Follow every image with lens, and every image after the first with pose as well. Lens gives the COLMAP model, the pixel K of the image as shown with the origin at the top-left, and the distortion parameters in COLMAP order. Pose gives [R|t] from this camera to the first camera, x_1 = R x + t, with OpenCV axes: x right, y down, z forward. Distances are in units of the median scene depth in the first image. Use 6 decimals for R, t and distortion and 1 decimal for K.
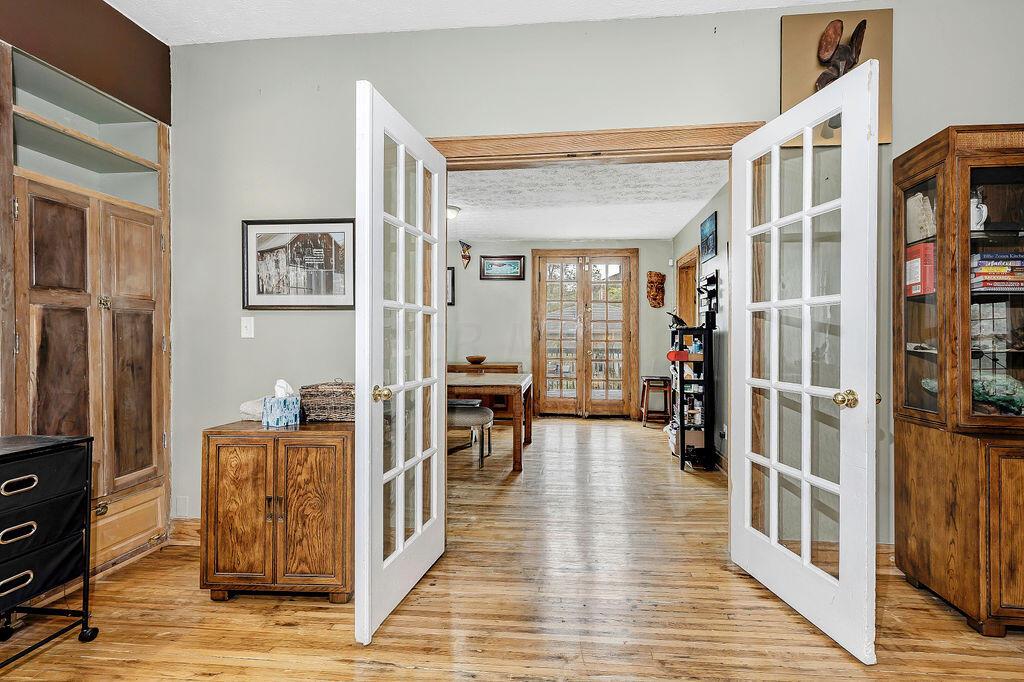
lens RADIAL K [[465.3, 0, 514.5], [0, 465.3, 340.5], [0, 0, 1]] dist [0.000062, -0.000346]
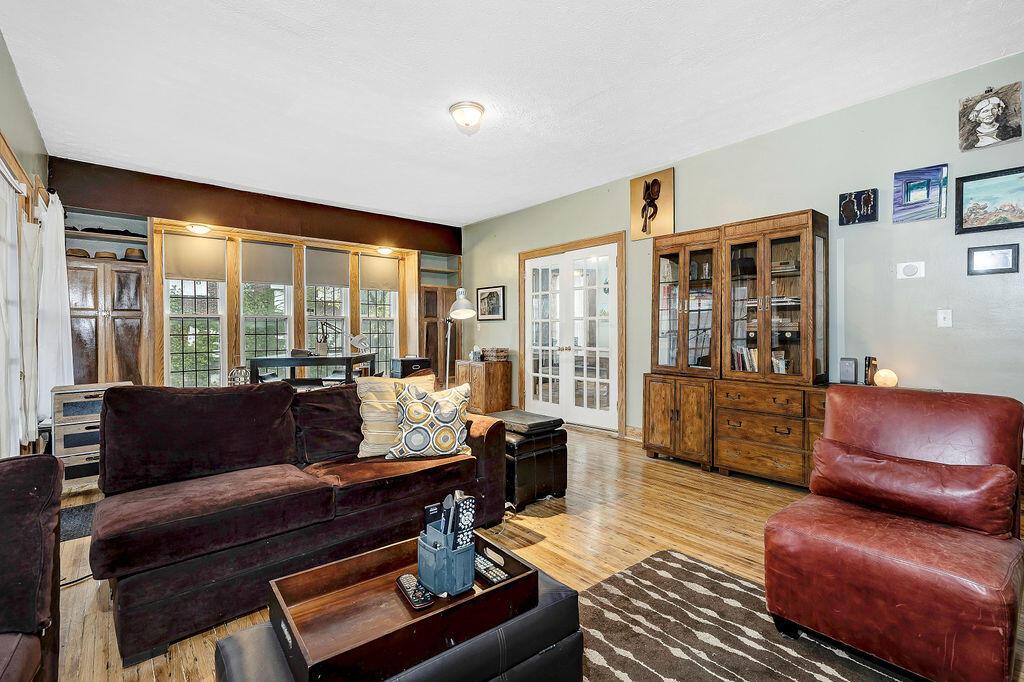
lens RADIAL K [[488.5, 0, 514.9], [0, 488.5, 327.0], [0, 0, 1]] dist [0.000697, -0.000365]
pose [[0.703776, -0.007517, -0.710382, 1.867946], [-0.004261, 0.999881, -0.014802, 0.009773], [0.710409, 0.013444, 0.703661, -0.983135]]
